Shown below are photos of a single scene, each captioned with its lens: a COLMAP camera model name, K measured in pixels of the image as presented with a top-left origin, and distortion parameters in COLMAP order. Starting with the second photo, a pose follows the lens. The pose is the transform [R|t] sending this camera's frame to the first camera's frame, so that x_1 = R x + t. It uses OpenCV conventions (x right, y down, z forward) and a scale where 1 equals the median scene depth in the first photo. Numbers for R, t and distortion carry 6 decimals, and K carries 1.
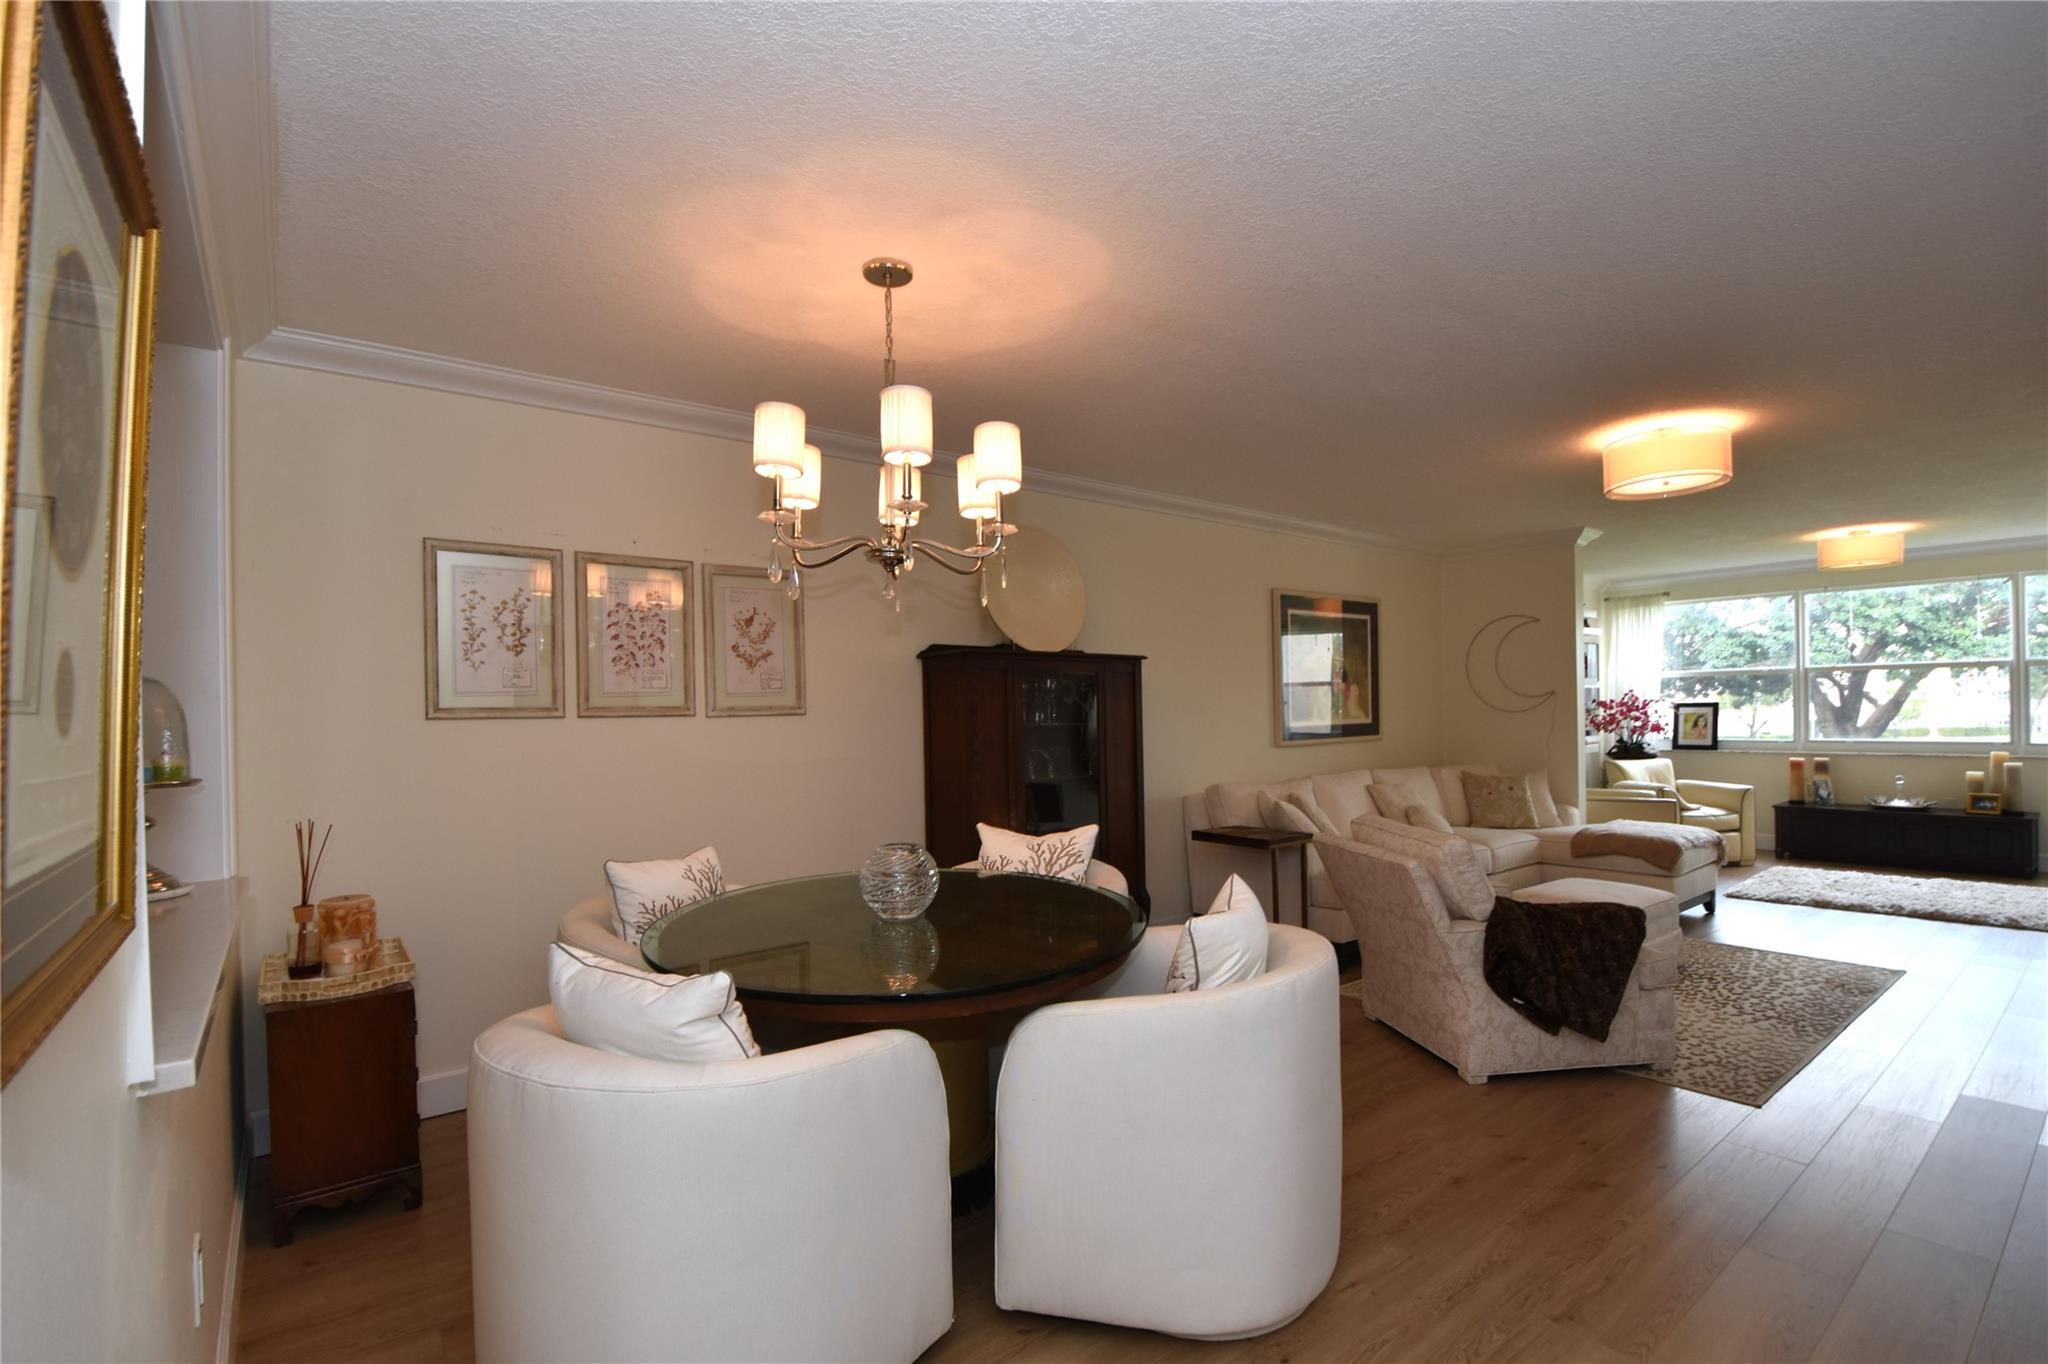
lens RADIAL K [[939.9, 0, 1021.5], [0, 939.9, 704.3], [0, 0, 1]] dist [-0.016635, -0.003382]
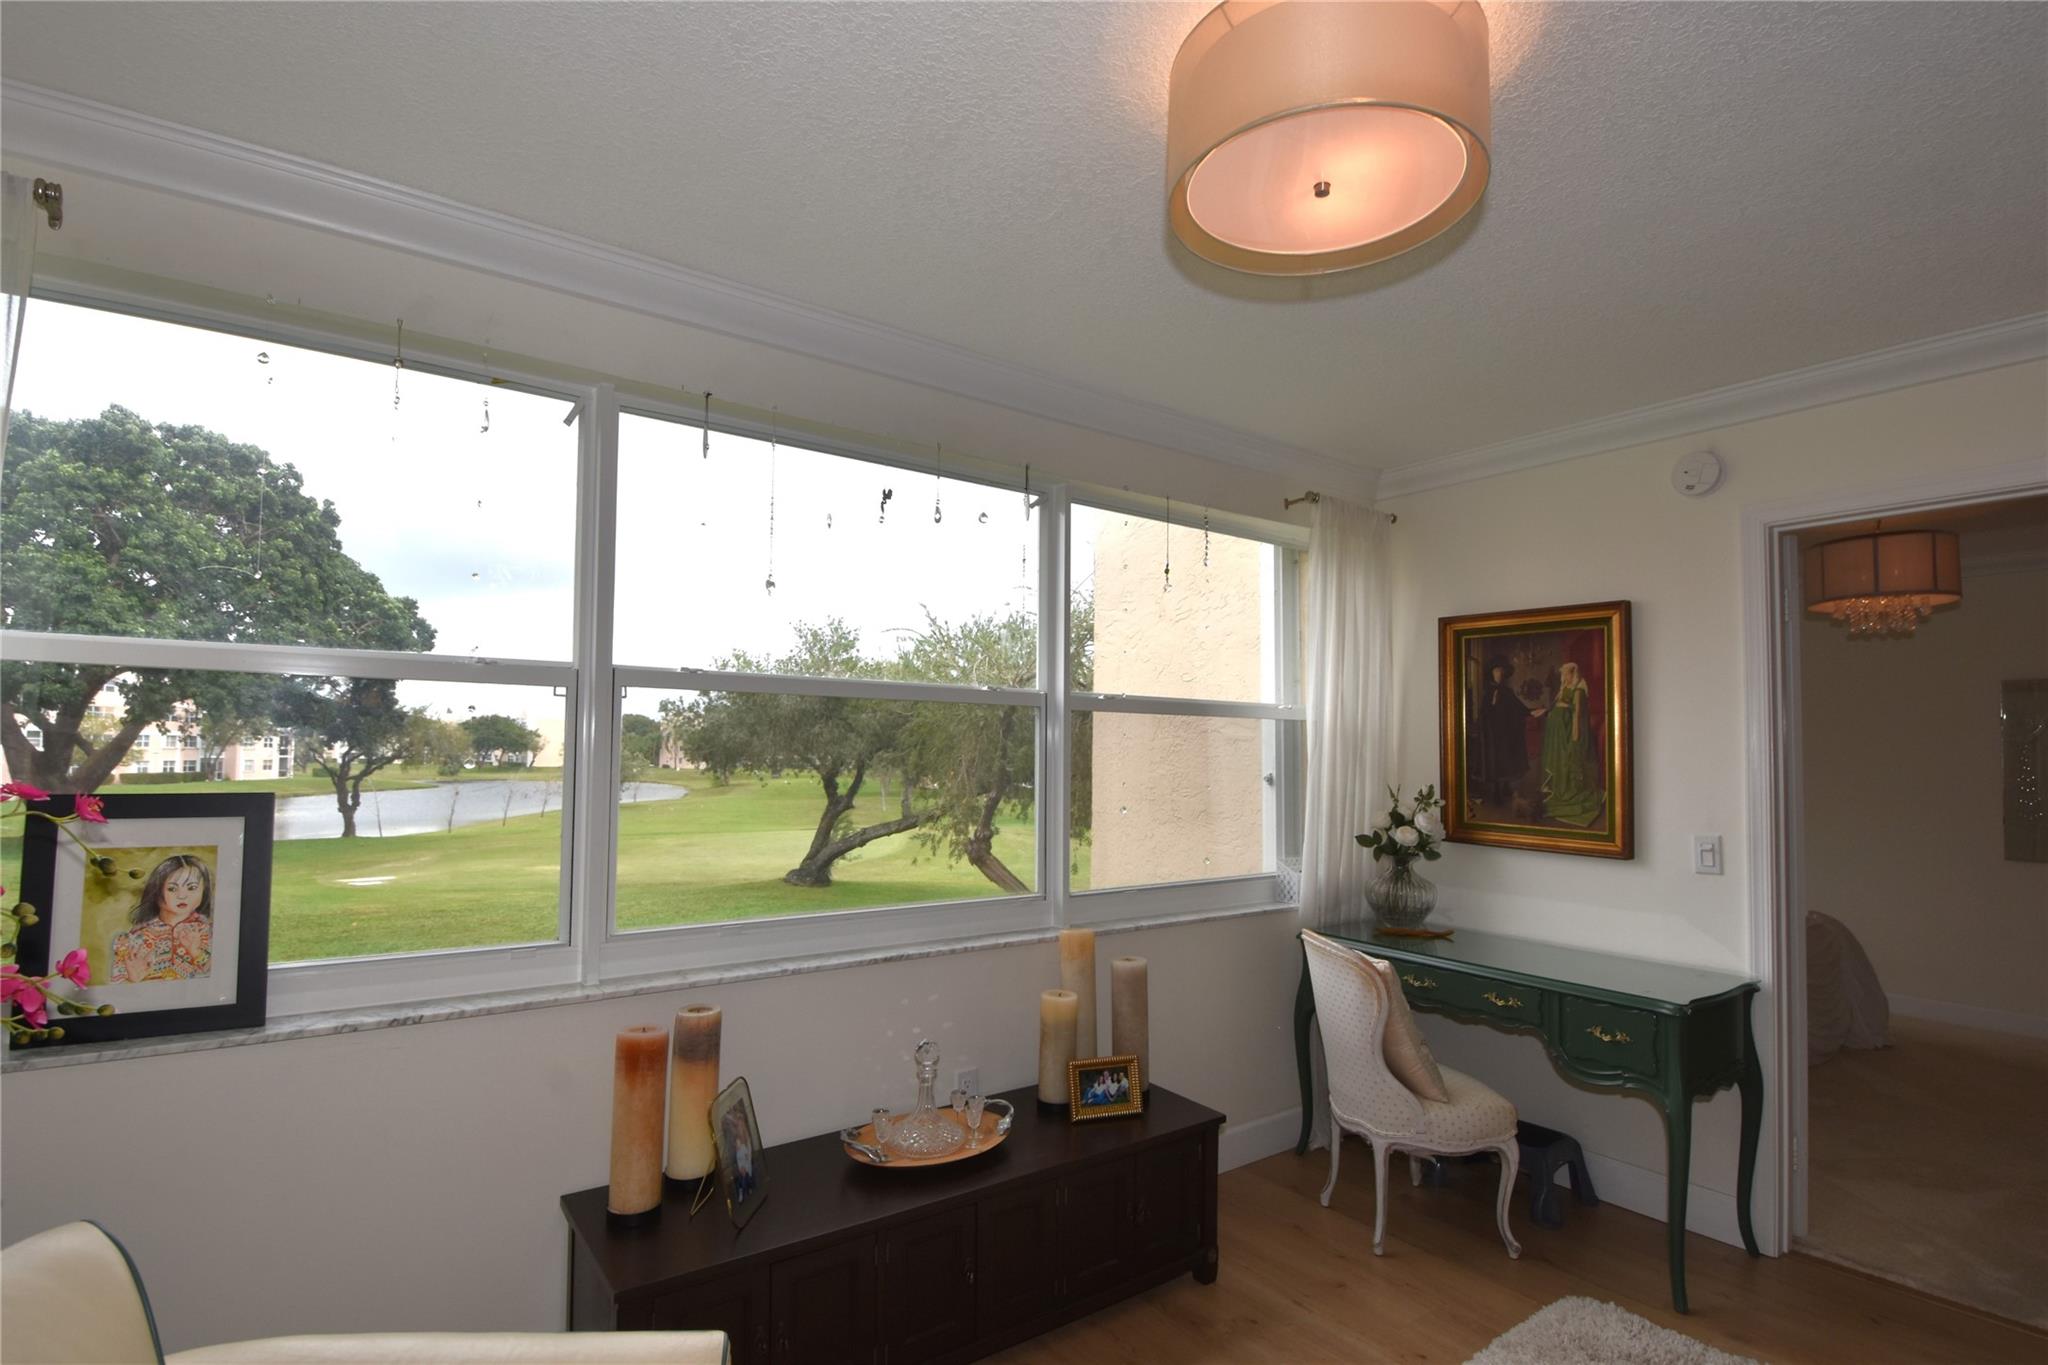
lens RADIAL K [[994.4, 0, 1014.6], [0, 994.4, 695.0], [0, 0, 1]] dist [-0.007089, -0.000823]
pose [[0.038390, 0.072533, 0.996627, 0.644291], [-0.020451, 0.997210, -0.071788, -0.015028], [-0.999054, -0.017626, 0.039767, 1.006708]]
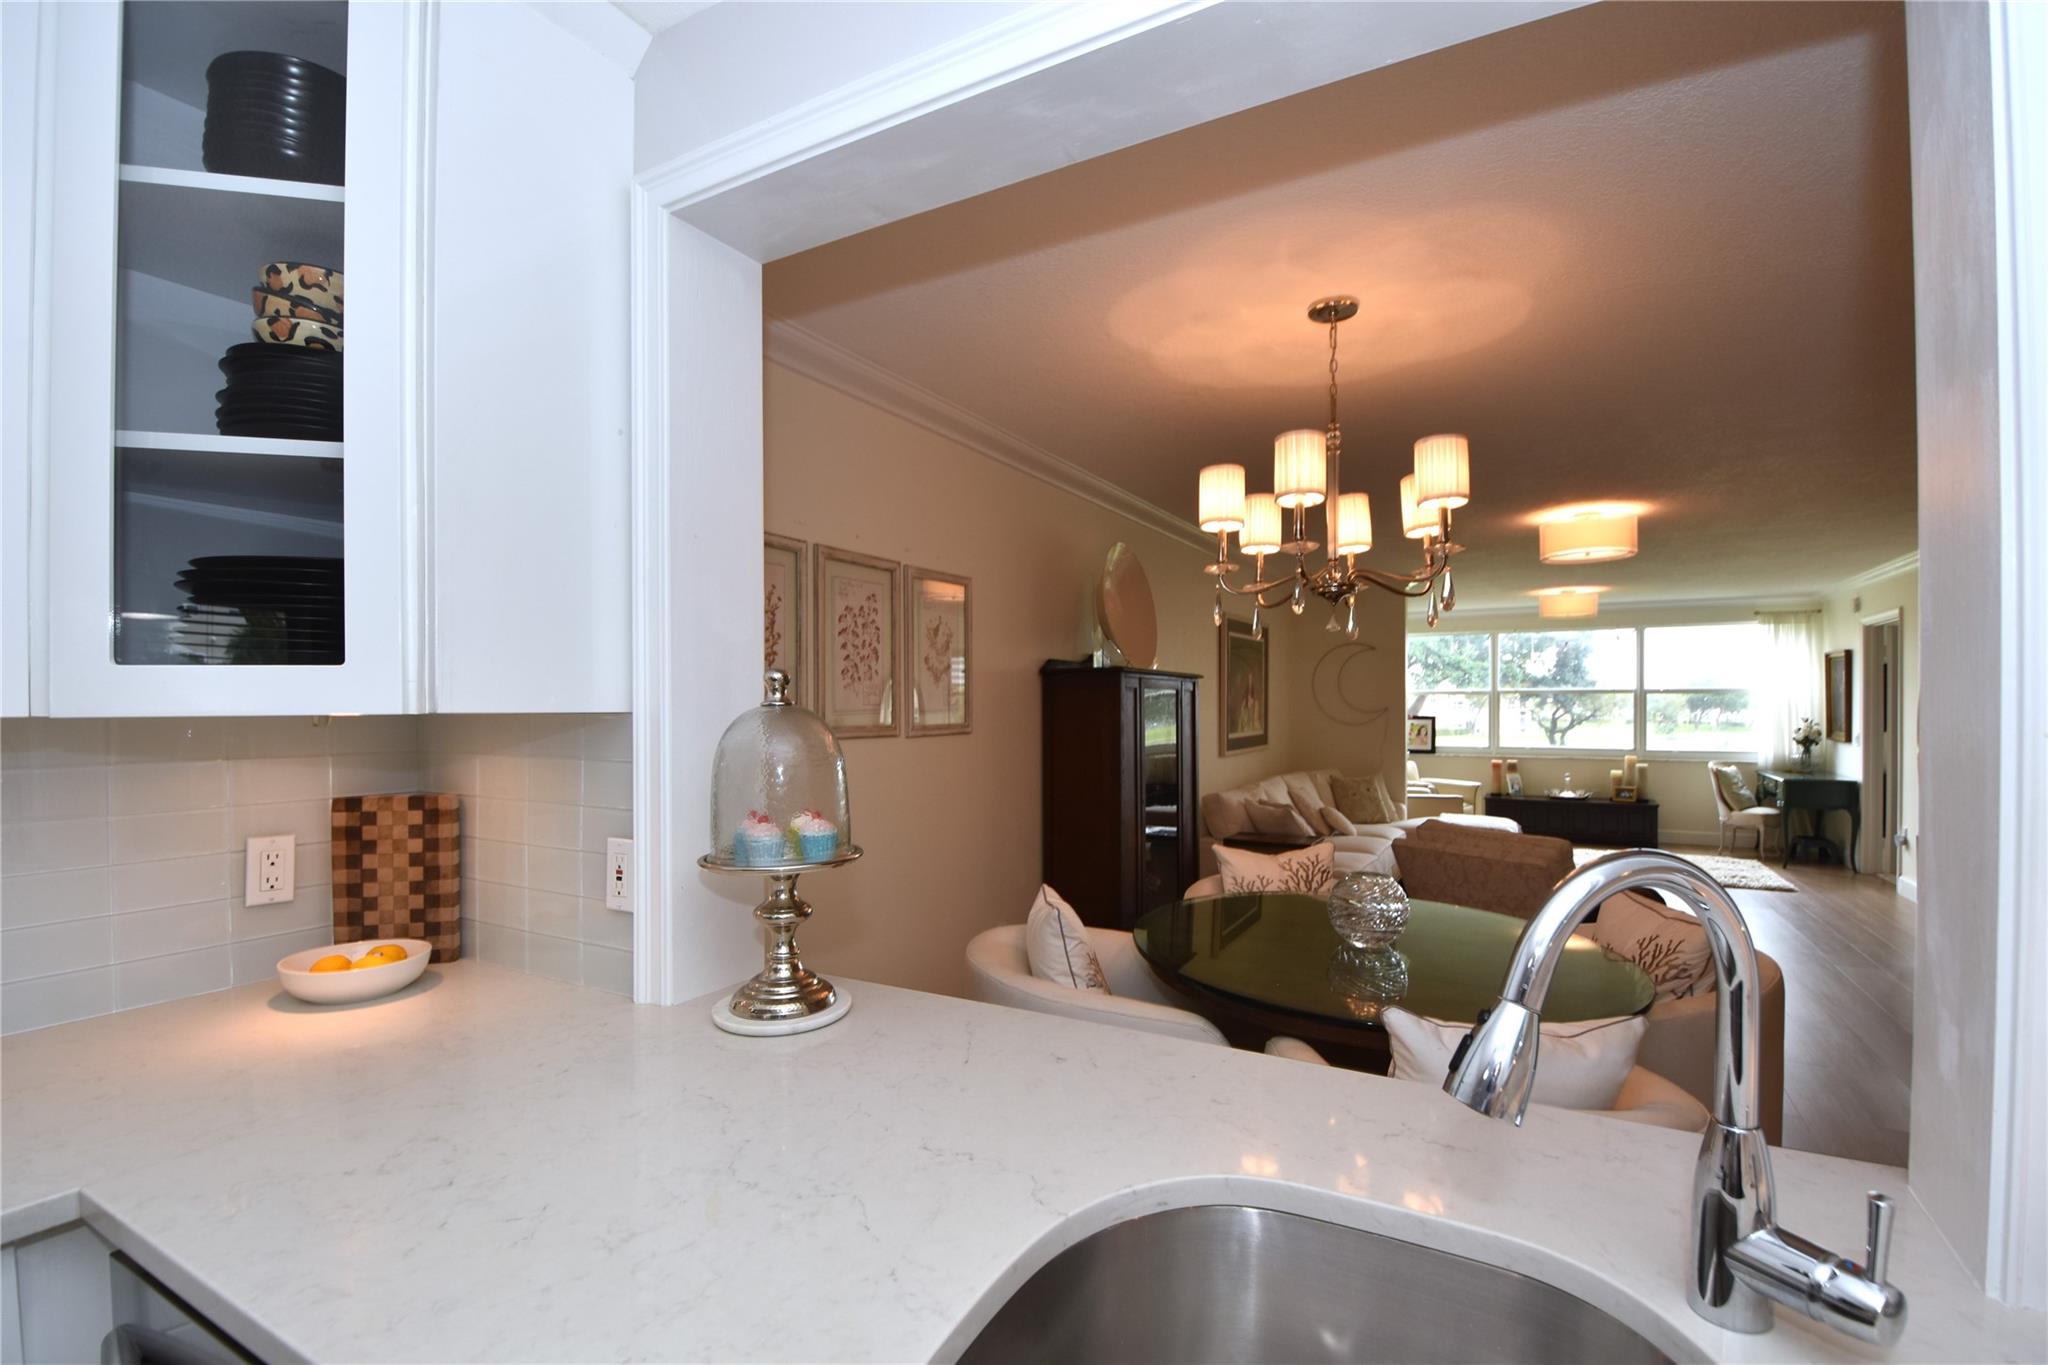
lens RADIAL K [[939.9, 0, 1011.3], [0, 939.9, 698.9], [0, 0, 1]] dist [-0.016635, -0.003382]
pose [[0.924021, 0.017208, 0.381953, -0.311823], [-0.016568, 0.999850, -0.004965, -0.010697], [-0.381981, -0.001740, 0.924168, 0.072775]]
